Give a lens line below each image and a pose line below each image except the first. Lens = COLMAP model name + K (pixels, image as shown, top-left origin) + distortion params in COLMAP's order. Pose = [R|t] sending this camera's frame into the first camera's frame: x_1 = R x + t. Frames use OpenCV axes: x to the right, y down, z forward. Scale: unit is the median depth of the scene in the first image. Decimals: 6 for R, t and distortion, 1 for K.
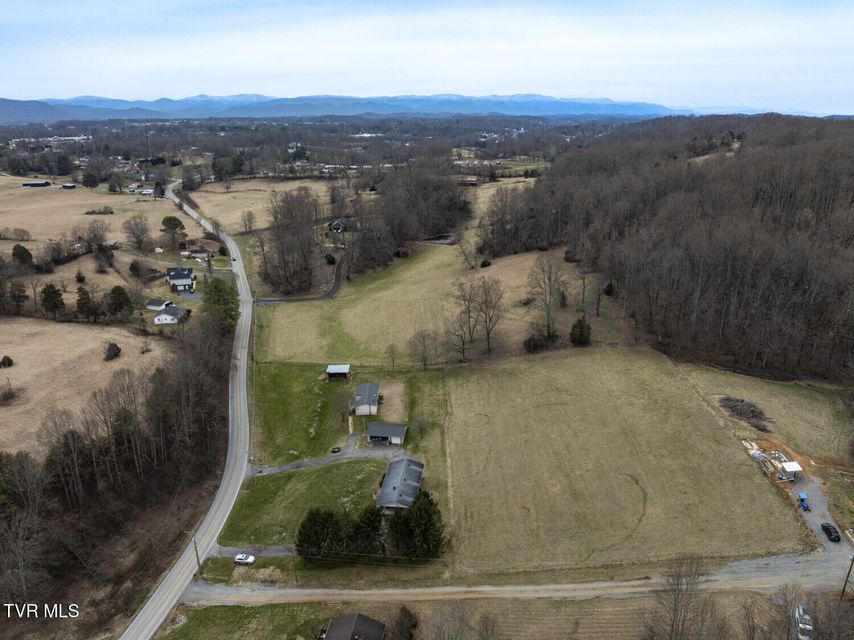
lens RADIAL K [[601.8, 0, 431.0], [0, 601.8, 317.6], [0, 0, 1]] dist [-0.029496, -0.006944]
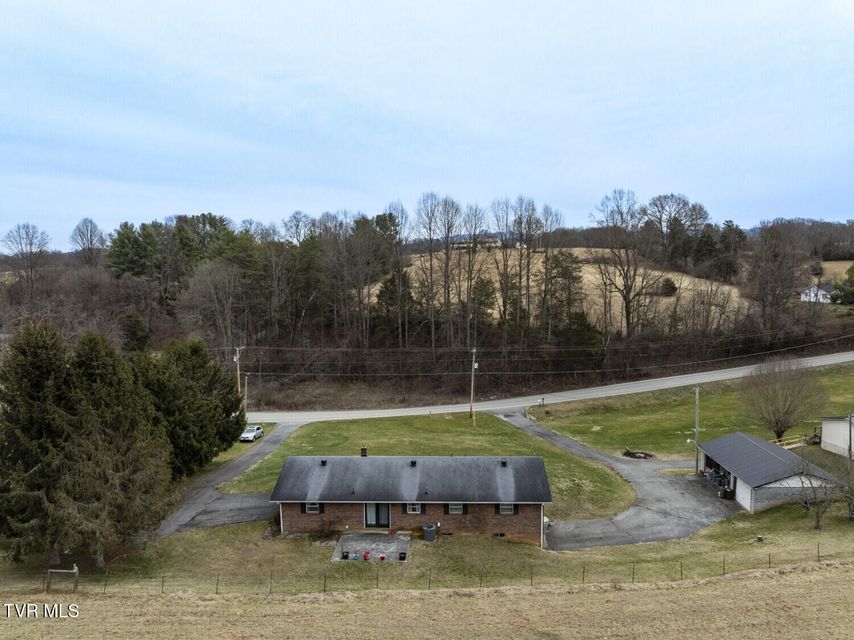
lens RADIAL K [[601.8, 0, 431.0], [0, 601.8, 317.6], [0, 0, 1]] dist [-0.029496, -0.006944]
pose [[0.077431, 0.103053, -0.991657, 0.212075], [-0.315723, 0.945989, 0.073655, 0.160613], [0.945687, 0.307385, 0.105785, 0.855825]]
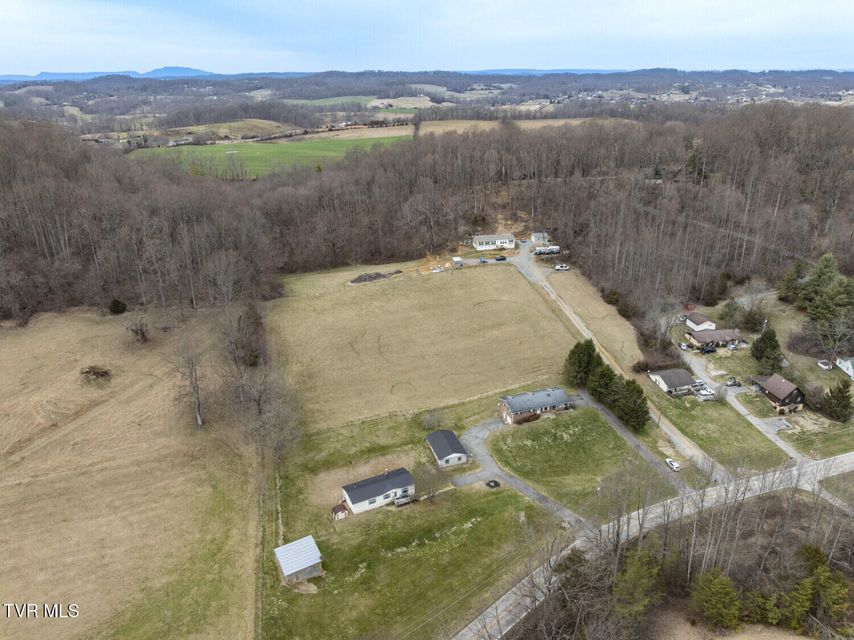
lens RADIAL K [[601.8, 0, 431.0], [0, 601.8, 317.6], [0, 0, 1]] dist [-0.029496, -0.006944]
pose [[-0.435421, -0.337931, 0.834393, -0.781954], [0.300111, 0.819358, 0.488453, -0.425922], [-0.848730, 0.463093, -0.255349, 1.248764]]
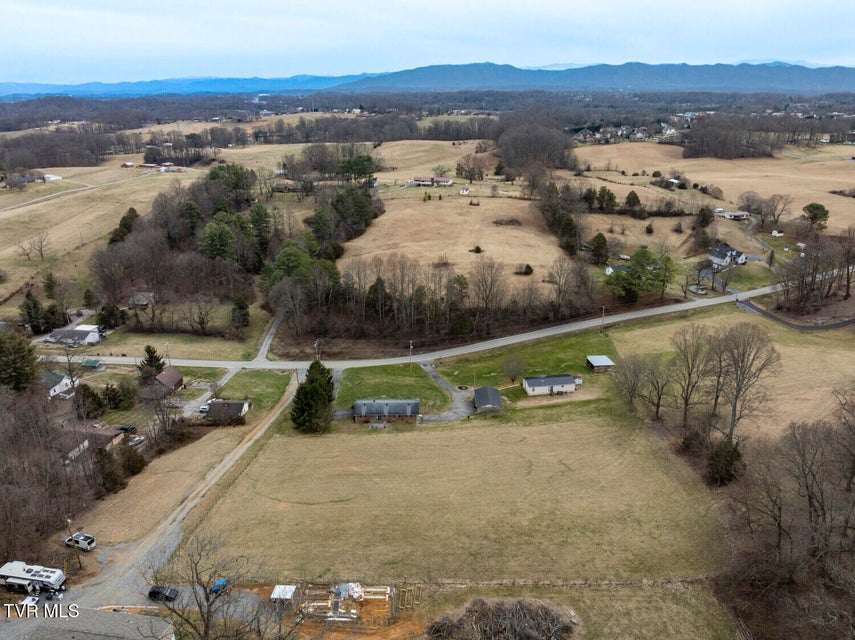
lens RADIAL K [[602.5, 0, 431.5], [0, 602.5, 317.6], [0, 0, 1]] dist [-0.029496, -0.006944]
pose [[0.117237, 0.361066, -0.925142, 0.888600], [-0.321229, 0.895274, 0.308702, -0.244026], [0.939717, 0.260991, 0.220944, 0.696622]]
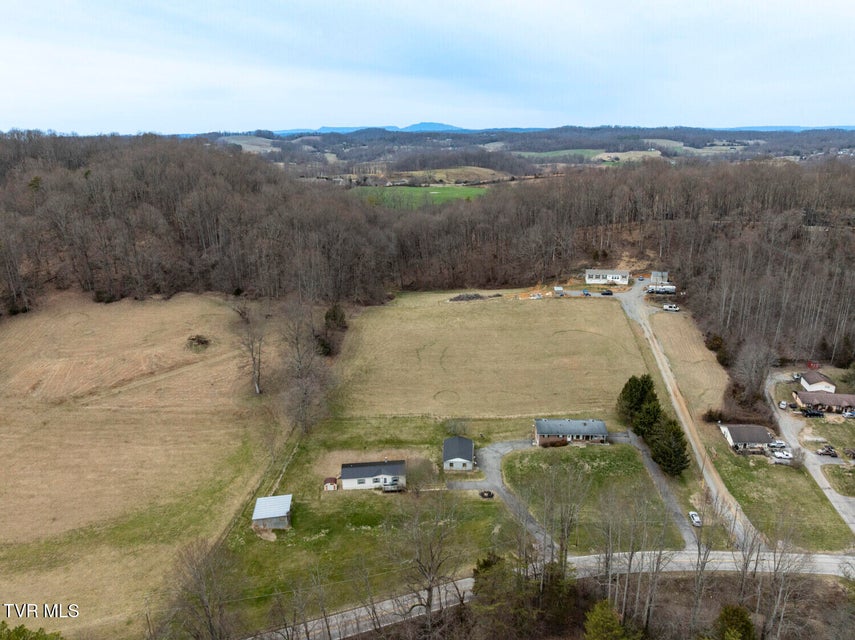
lens RADIAL K [[601.3, 0, 432.5], [0, 601.3, 322.4], [0, 0, 1]] dist [-0.036645, 0.004297]
pose [[-0.074171, -0.302049, 0.950403, -0.913205], [0.335114, 0.890058, 0.309024, -0.284308], [-0.939254, 0.341414, 0.035204, 1.017208]]
